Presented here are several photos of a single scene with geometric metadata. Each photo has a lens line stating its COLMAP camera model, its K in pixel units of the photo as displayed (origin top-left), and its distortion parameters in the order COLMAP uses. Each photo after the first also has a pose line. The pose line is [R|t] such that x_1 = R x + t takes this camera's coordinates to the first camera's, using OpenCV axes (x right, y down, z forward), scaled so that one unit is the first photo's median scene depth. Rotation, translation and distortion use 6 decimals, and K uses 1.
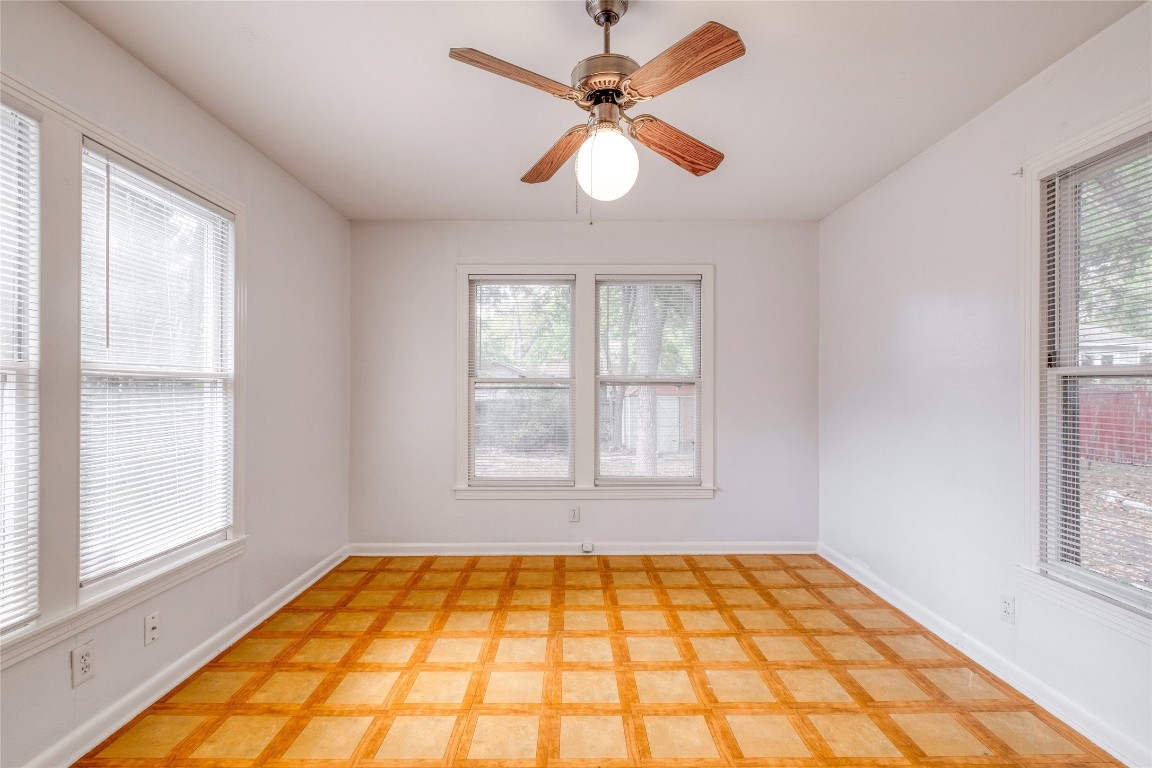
lens RADIAL K [[498.8, 0, 579.2], [0, 498.8, 389.3], [0, 0, 1]] dist [-0.000156, -0.001418]
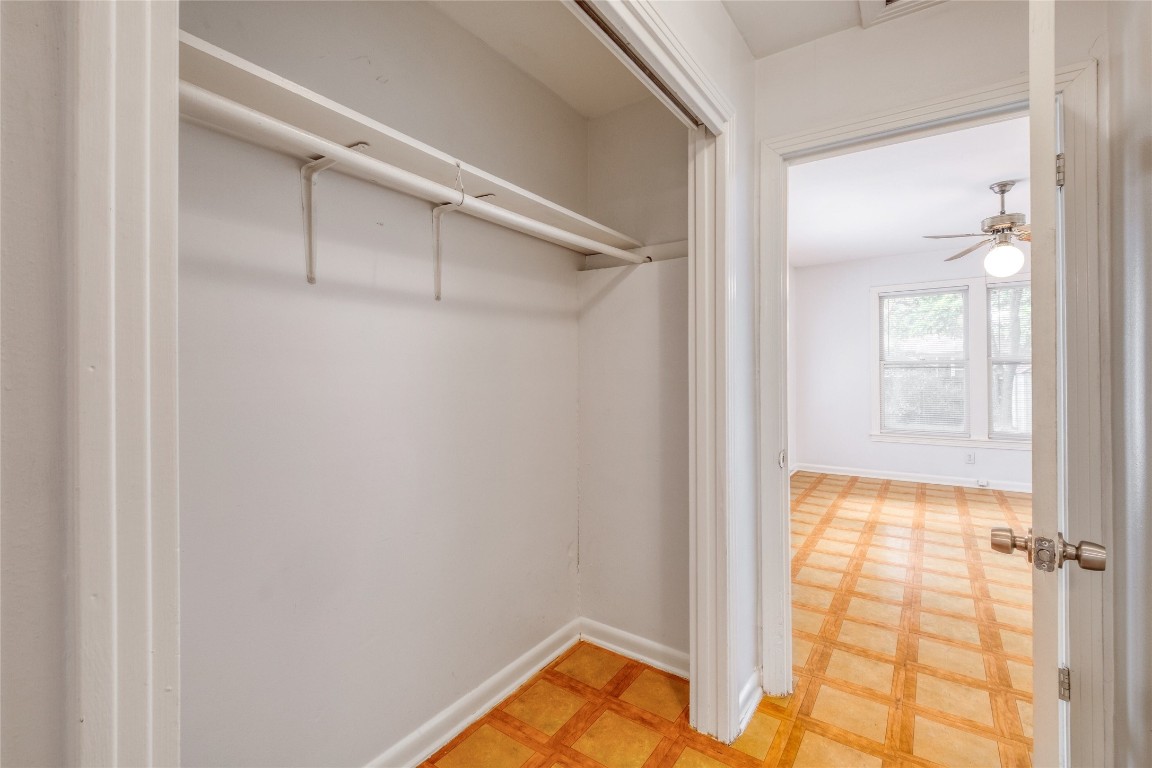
lens RADIAL K [[498.8, 0, 579.1], [0, 498.8, 368.0], [0, 0, 1]] dist [-0.000156, -0.001418]
pose [[0.808864, -0.012305, -0.587867, -0.106777], [0.011924, 0.999919, -0.004523, -0.009874], [0.587875, -0.003352, 0.808945, -1.141506]]
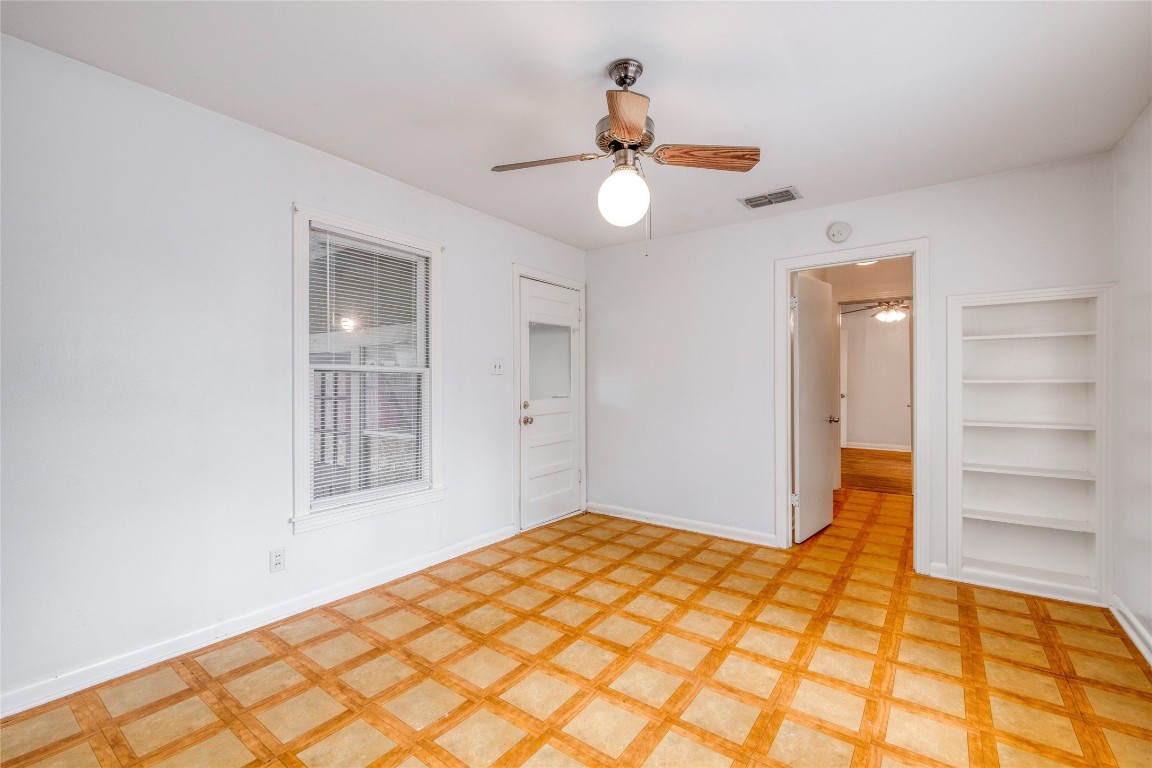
lens RADIAL K [[498.8, 0, 575.7], [0, 498.8, 384.4], [0, 0, 1]] dist [-0.000156, -0.001418]
pose [[-0.801913, -0.004828, 0.597421, -0.384345], [-0.007985, 0.999965, -0.002637, 0.012209], [-0.597387, -0.006885, -0.801923, 1.367880]]
